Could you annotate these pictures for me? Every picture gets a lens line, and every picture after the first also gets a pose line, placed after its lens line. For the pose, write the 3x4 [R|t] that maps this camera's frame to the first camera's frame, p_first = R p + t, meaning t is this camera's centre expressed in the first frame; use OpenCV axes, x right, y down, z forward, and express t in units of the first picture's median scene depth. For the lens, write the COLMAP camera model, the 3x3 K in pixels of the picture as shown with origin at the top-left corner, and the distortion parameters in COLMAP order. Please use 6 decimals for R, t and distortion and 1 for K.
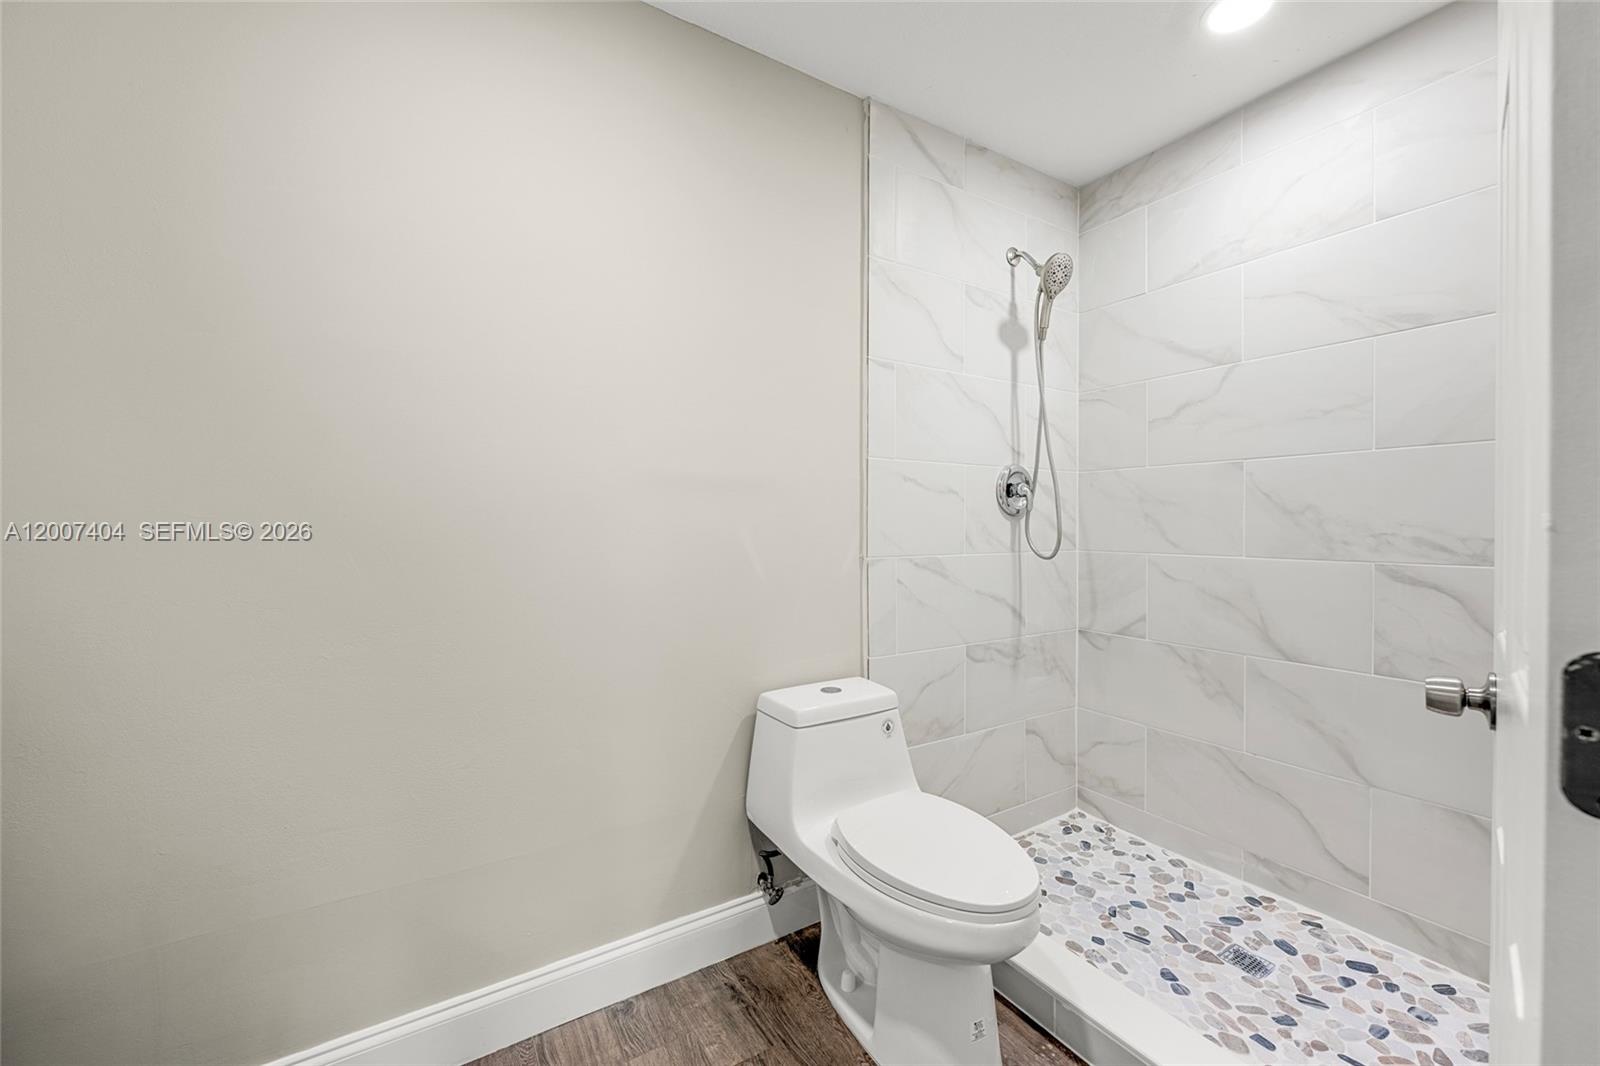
lens RADIAL K [[643.4, 0, 800.5], [0, 643.4, 542.0], [0, 0, 1]] dist [-0.000849, 0.000057]
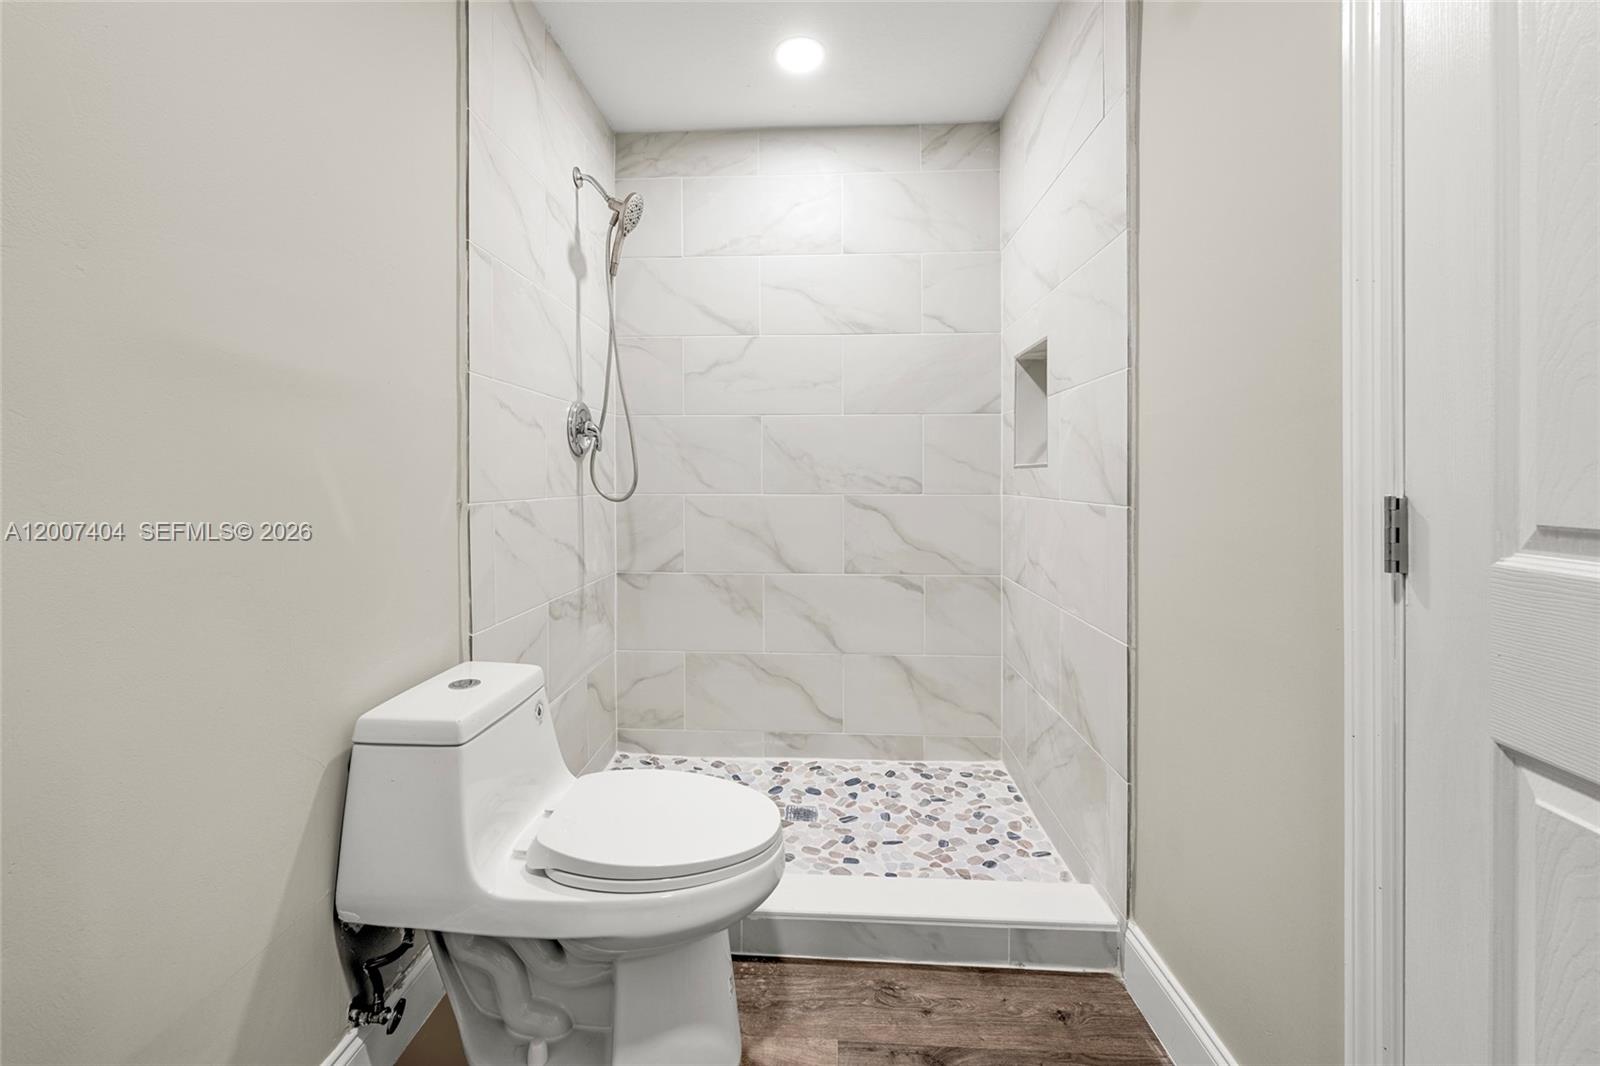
lens RADIAL K [[654.5, 0, 796.3], [0, 654.5, 490.3], [0, 0, 1]] dist [-0.000245, 0.000020]
pose [[0.566796, -0.013998, 0.823740, -0.305433], [0.023416, 0.999725, 0.000876, 0.016726], [-0.823526, 0.018792, 0.566968, 0.233857]]
